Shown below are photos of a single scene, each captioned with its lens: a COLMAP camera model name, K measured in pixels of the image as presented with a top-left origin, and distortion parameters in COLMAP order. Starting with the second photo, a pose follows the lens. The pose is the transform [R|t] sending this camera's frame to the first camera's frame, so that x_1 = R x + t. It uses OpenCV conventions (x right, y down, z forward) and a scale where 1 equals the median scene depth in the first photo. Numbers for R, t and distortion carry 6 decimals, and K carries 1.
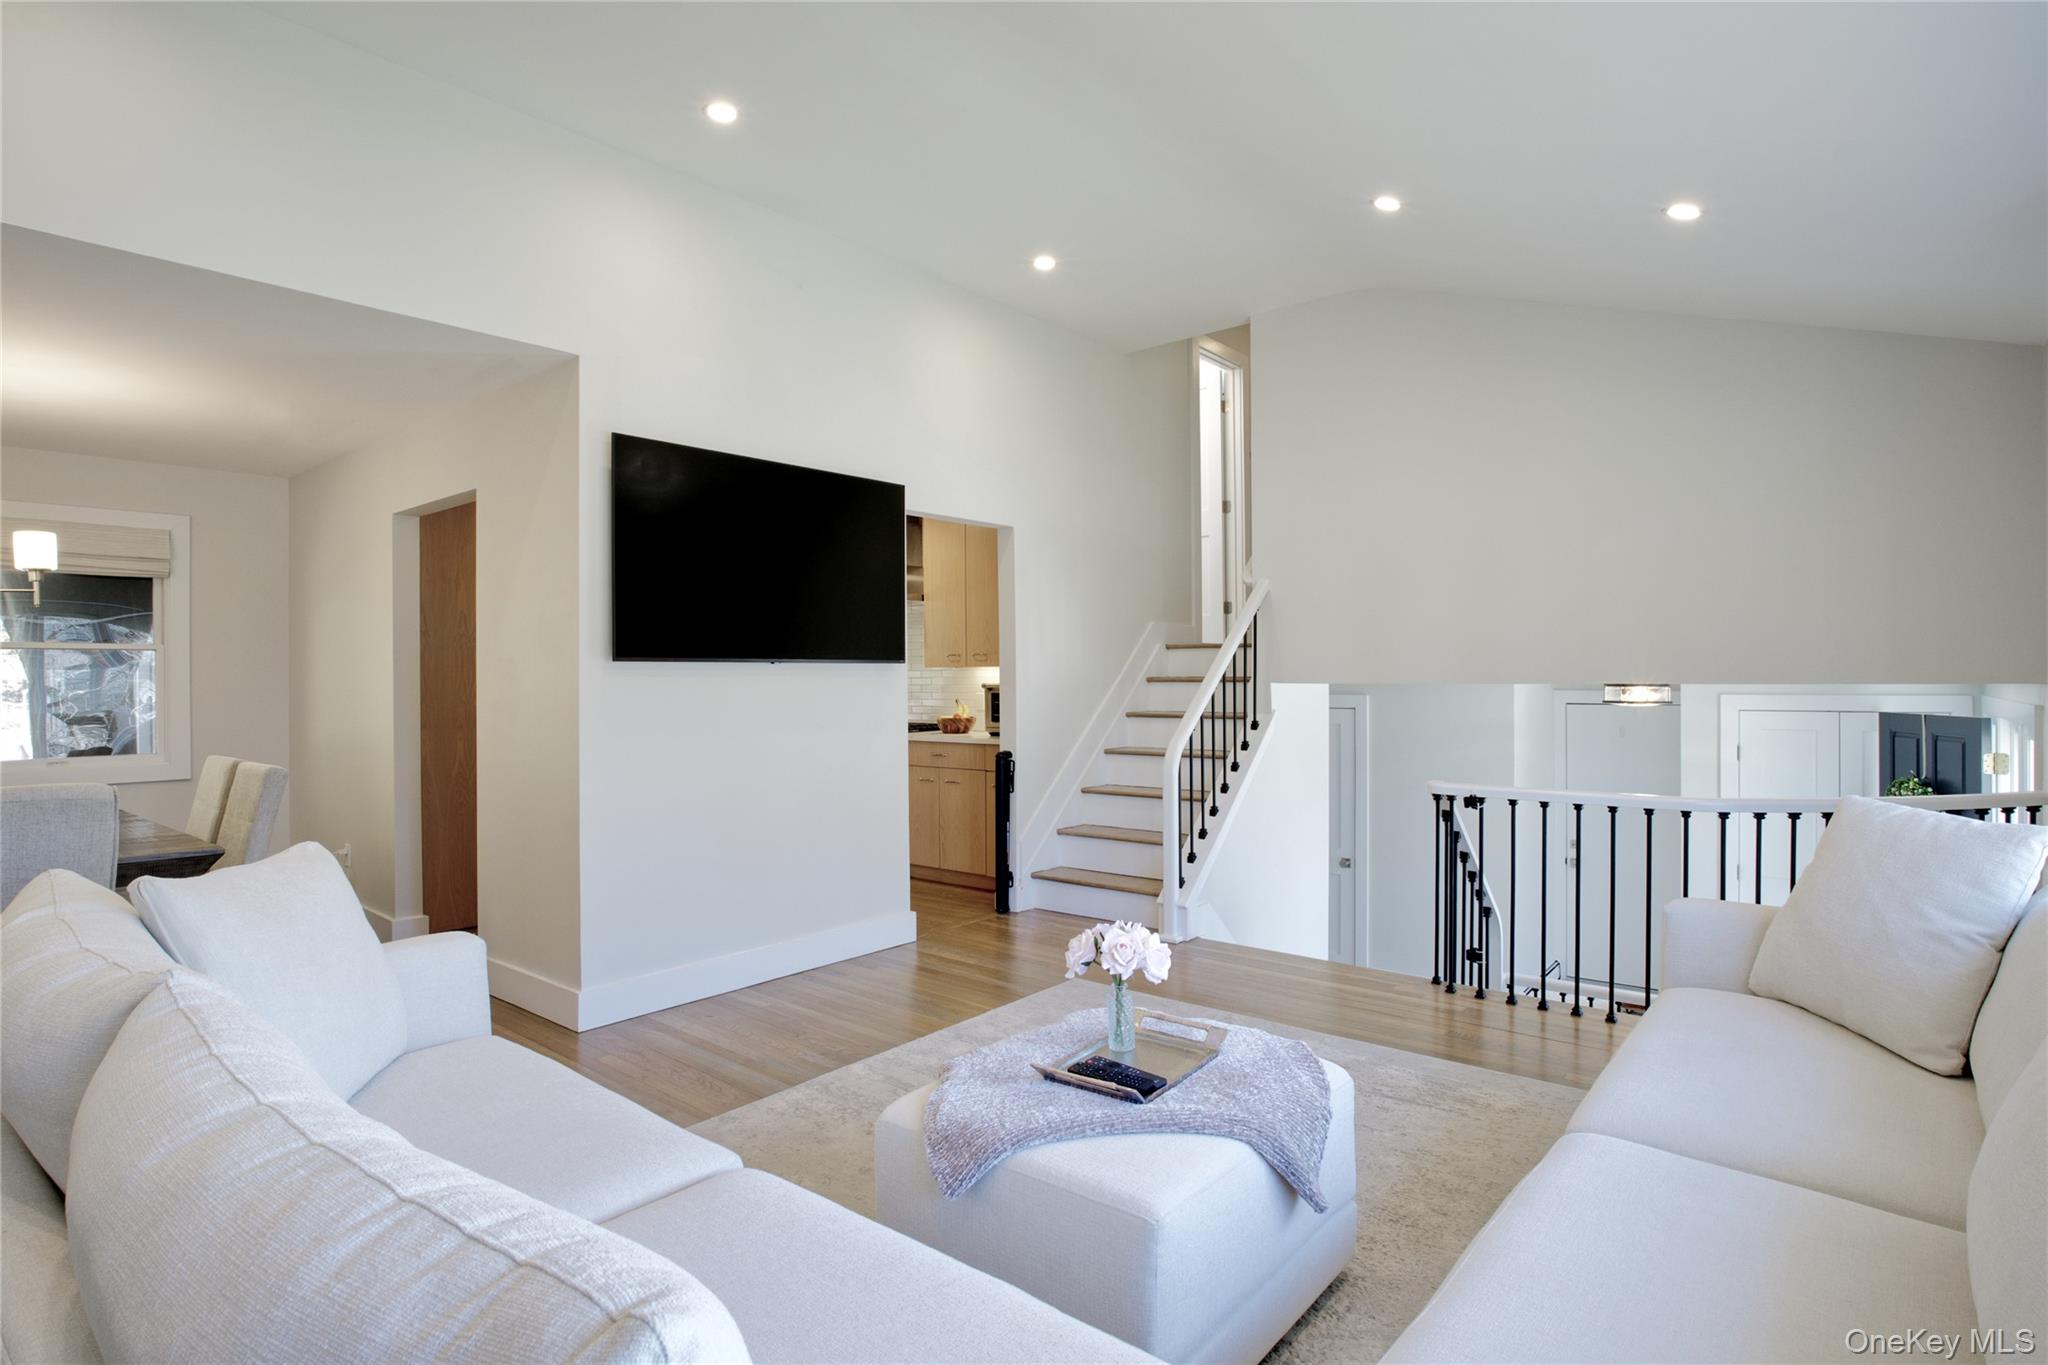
lens RADIAL K [[1043.1, 0, 1024.0], [0, 1043.1, 682.5], [0, 0, 1]] dist [-0.035542, 0.000446]
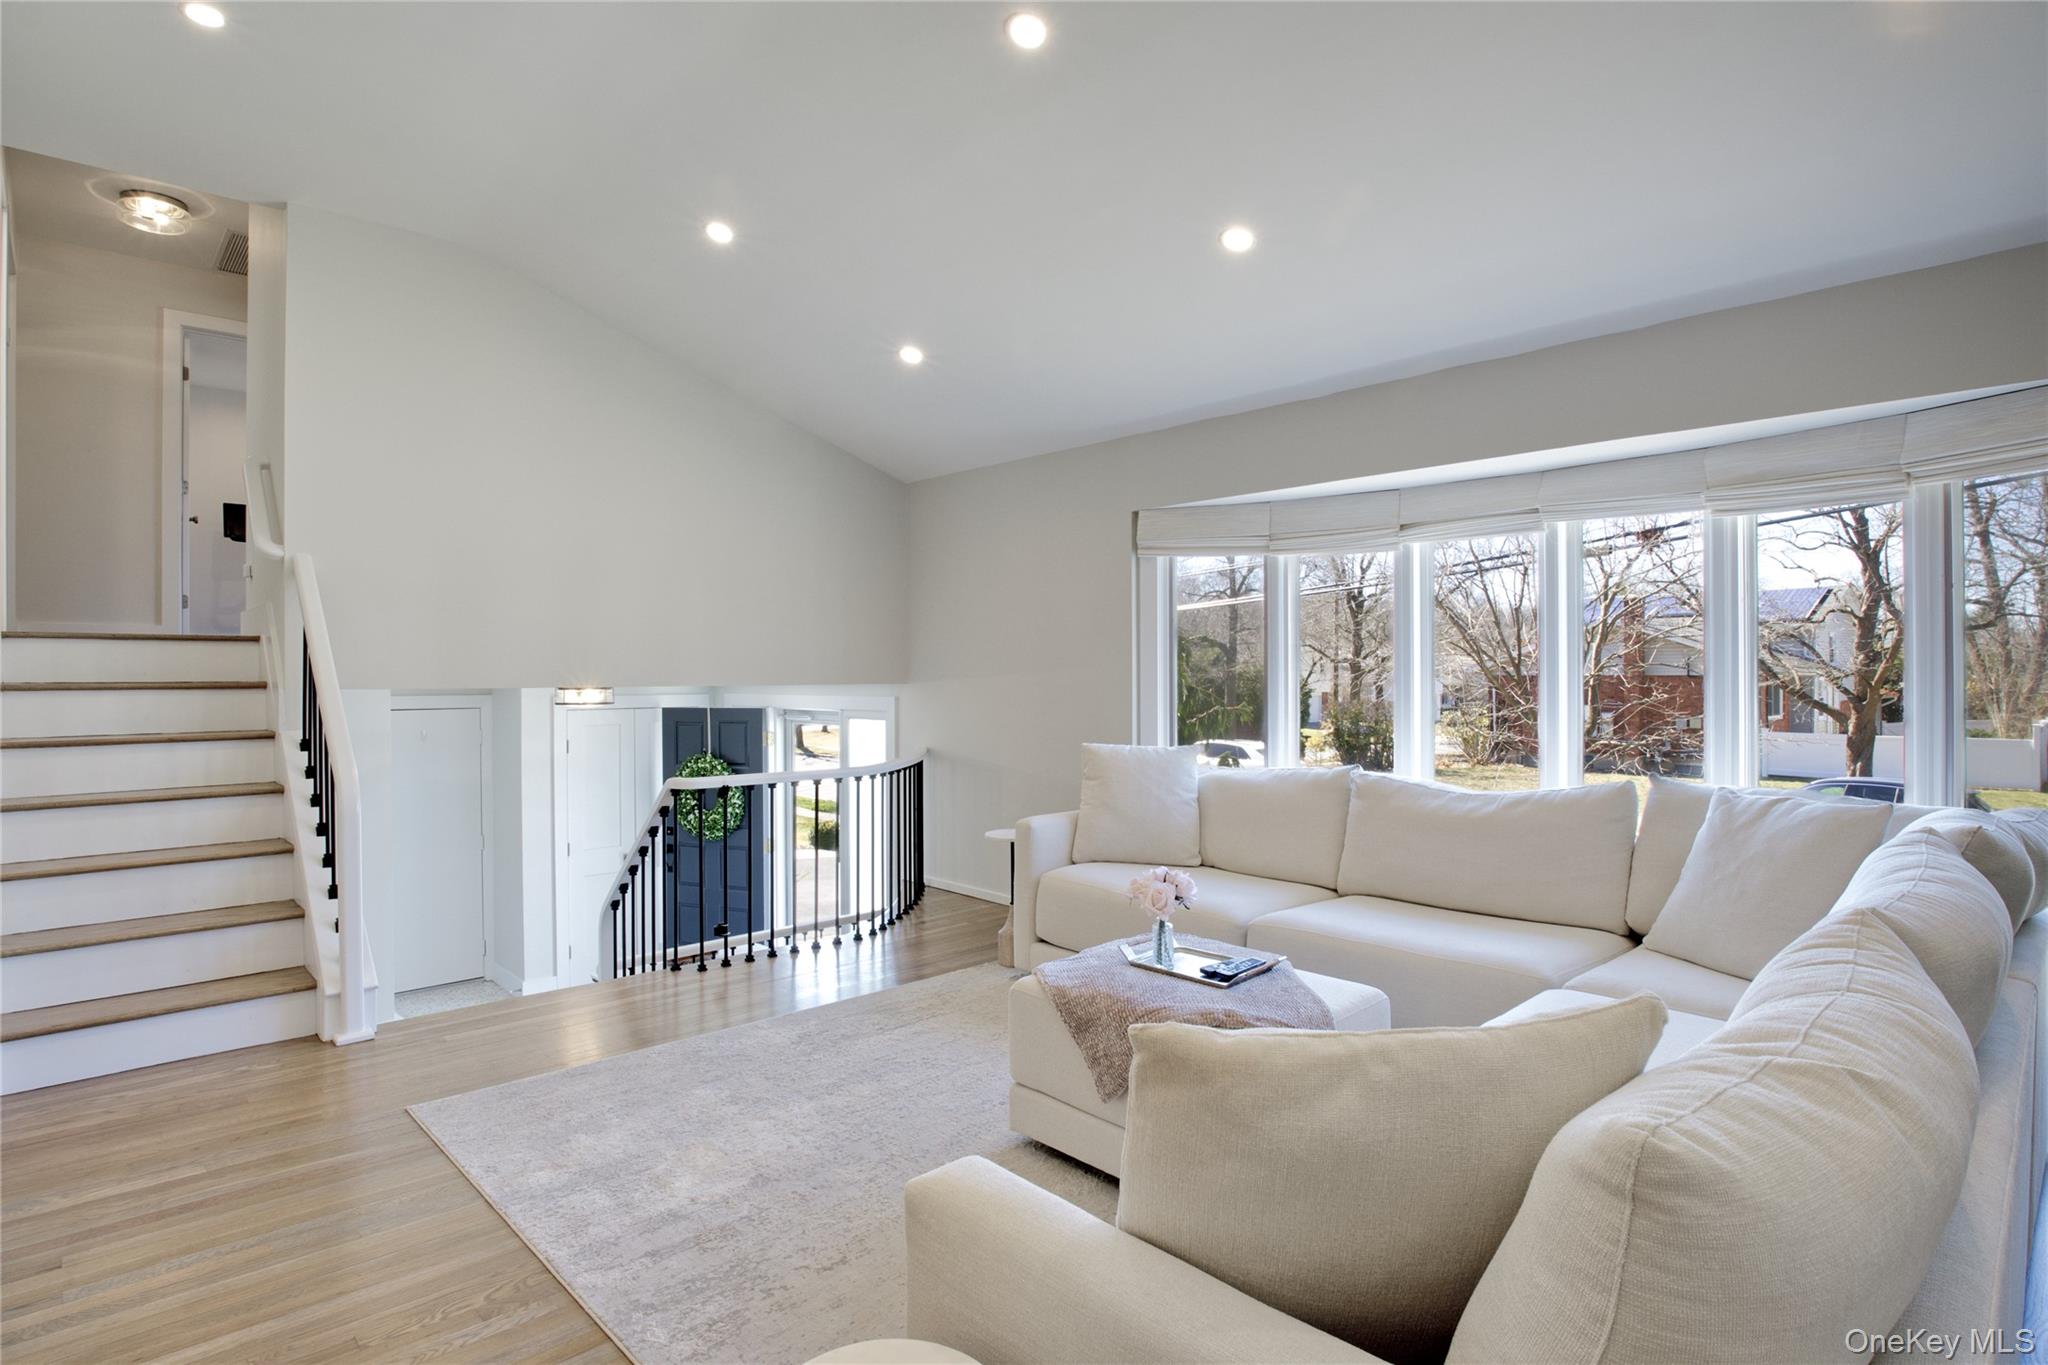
lens RADIAL K [[1043.1, 0, 1024.0], [0, 1043.1, 682.5], [0, 0, 1]] dist [-0.035542, 0.000446]
pose [[0.114775, 0.000407, 0.993391, -0.635302], [0.012122, 0.999925, -0.001810, 0.003826], [-0.993318, 0.012250, 0.114762, 0.545524]]
